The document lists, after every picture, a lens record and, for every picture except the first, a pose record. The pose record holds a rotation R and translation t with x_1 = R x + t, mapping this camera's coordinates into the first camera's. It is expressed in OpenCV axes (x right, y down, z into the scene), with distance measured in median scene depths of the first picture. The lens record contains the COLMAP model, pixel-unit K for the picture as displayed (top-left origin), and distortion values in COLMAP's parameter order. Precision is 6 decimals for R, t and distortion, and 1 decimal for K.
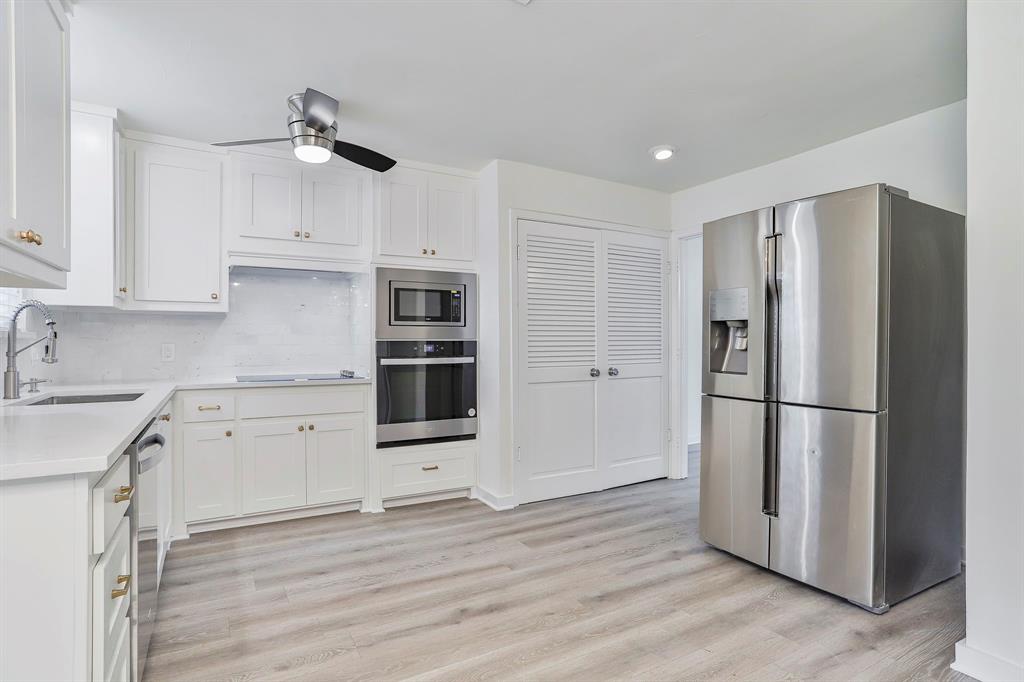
lens RADIAL K [[538.4, 0, 515.5], [0, 538.4, 341.4], [0, 0, 1]] dist [-0.060772, 0.037709]
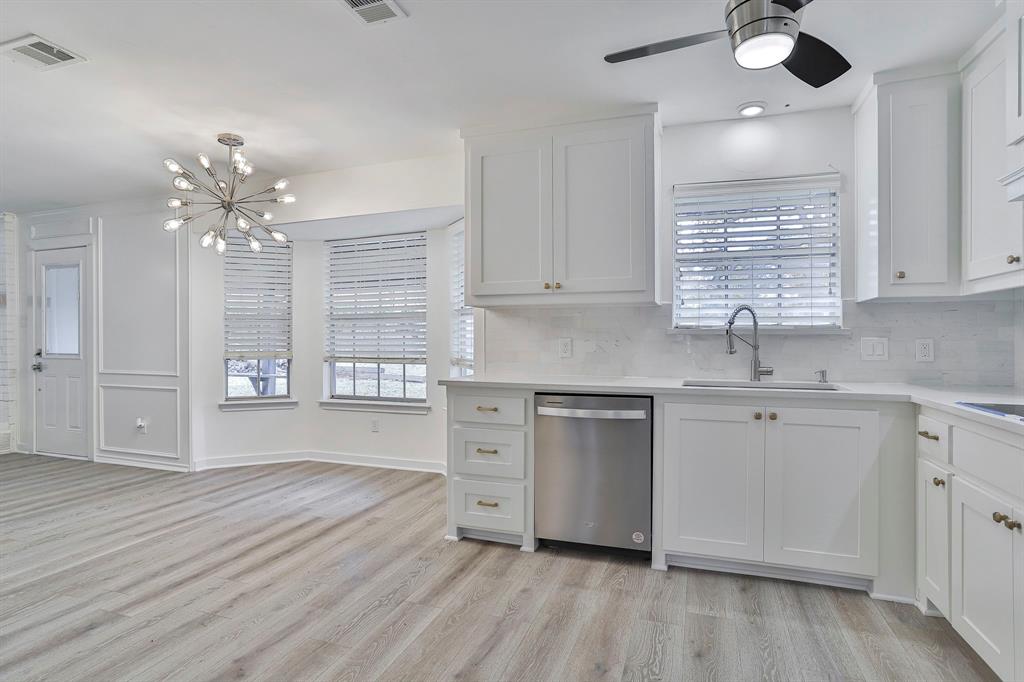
lens RADIAL K [[623.0, 0, 555.9], [0, 623.0, 337.8], [0, 0, 1]] dist [-0.076215, 0.056141]
pose [[-0.763501, 0.000652, -0.645806, 0.251095], [0.001818, 0.999998, -0.001140, 0.002631], [0.645804, -0.002045, -0.763500, 1.167613]]
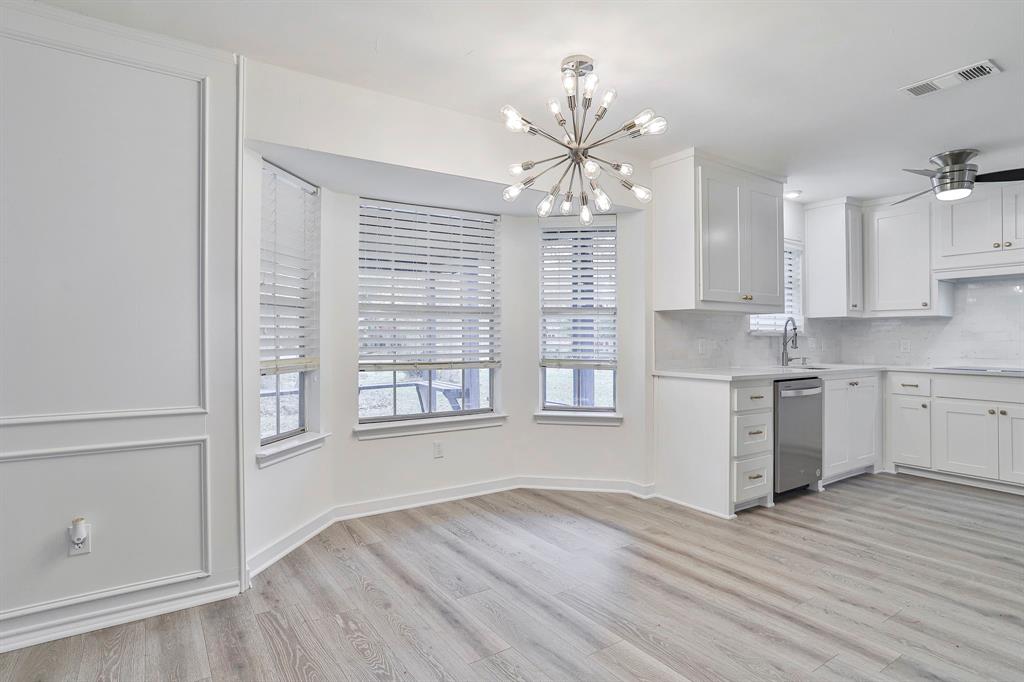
lens RADIAL K [[587.1, 0, 532.3], [0, 587.1, 328.9], [0, 0, 1]] dist [-0.067270, 0.054490]
pose [[0.137751, -0.013089, -0.990380, 0.722089], [-0.002023, 0.999907, -0.013496, -0.000849], [0.990465, 0.003862, 0.137712, -0.181476]]
